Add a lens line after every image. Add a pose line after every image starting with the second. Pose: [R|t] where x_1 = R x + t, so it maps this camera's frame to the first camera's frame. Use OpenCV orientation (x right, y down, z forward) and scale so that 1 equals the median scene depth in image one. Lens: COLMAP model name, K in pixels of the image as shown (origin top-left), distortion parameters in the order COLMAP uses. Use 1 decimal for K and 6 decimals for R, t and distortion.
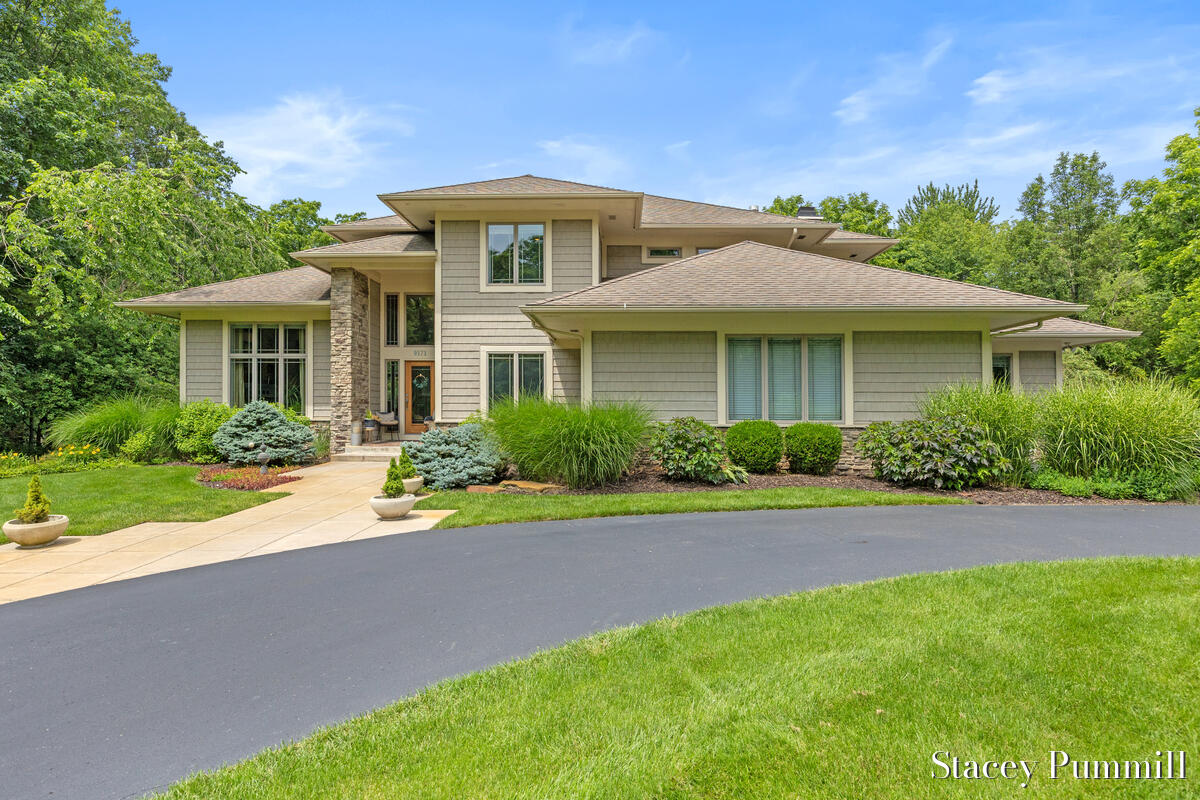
lens RADIAL K [[648.0, 0, 595.5], [0, 648.0, 414.5], [0, 0, 1]] dist [0.015562, -0.000284]
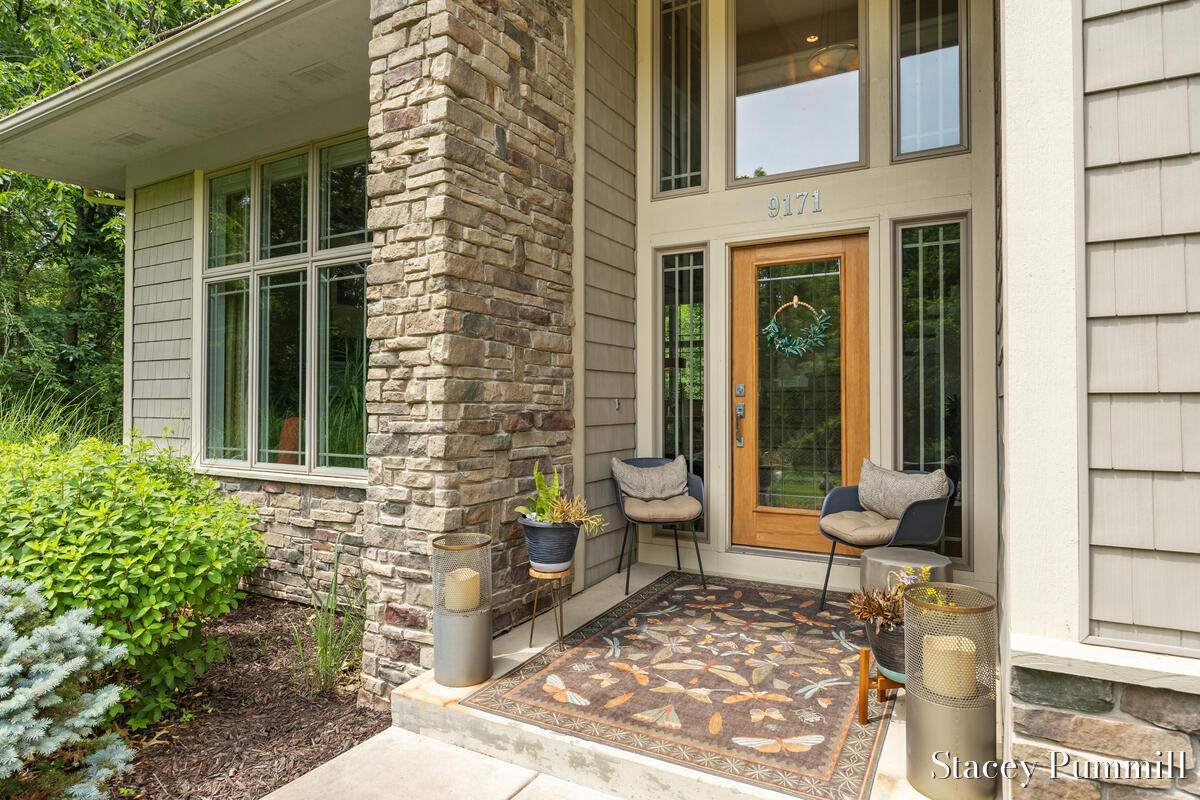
lens RADIAL K [[707.4, 0, 600.0], [0, 707.4, 400.0], [0, 0, 1]] dist [-0.004724, -0.000711]
pose [[0.887323, -0.005496, -0.461115, -0.243101], [0.000127, 0.999932, -0.011674, -0.025948], [0.461148, 0.010301, 0.887264, 0.840863]]
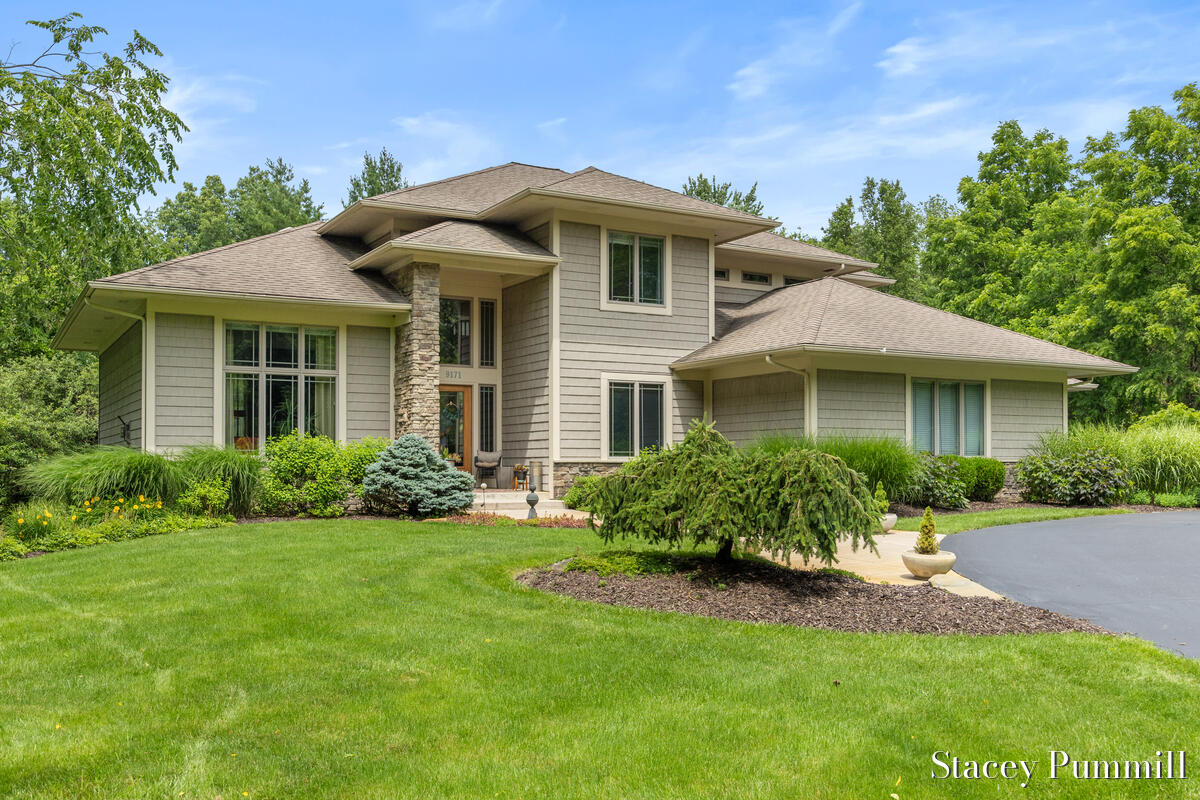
lens RADIAL K [[1086.9, 0, 601.1], [0, 1086.9, 467.7], [0, 0, 1]] dist [0.001694, 0.003245]
pose [[0.851438, -0.004420, 0.524437, -0.894668], [0.006519, 0.999976, -0.002156, 0.021765], [-0.524416, 0.005255, 0.851446, -0.209661]]
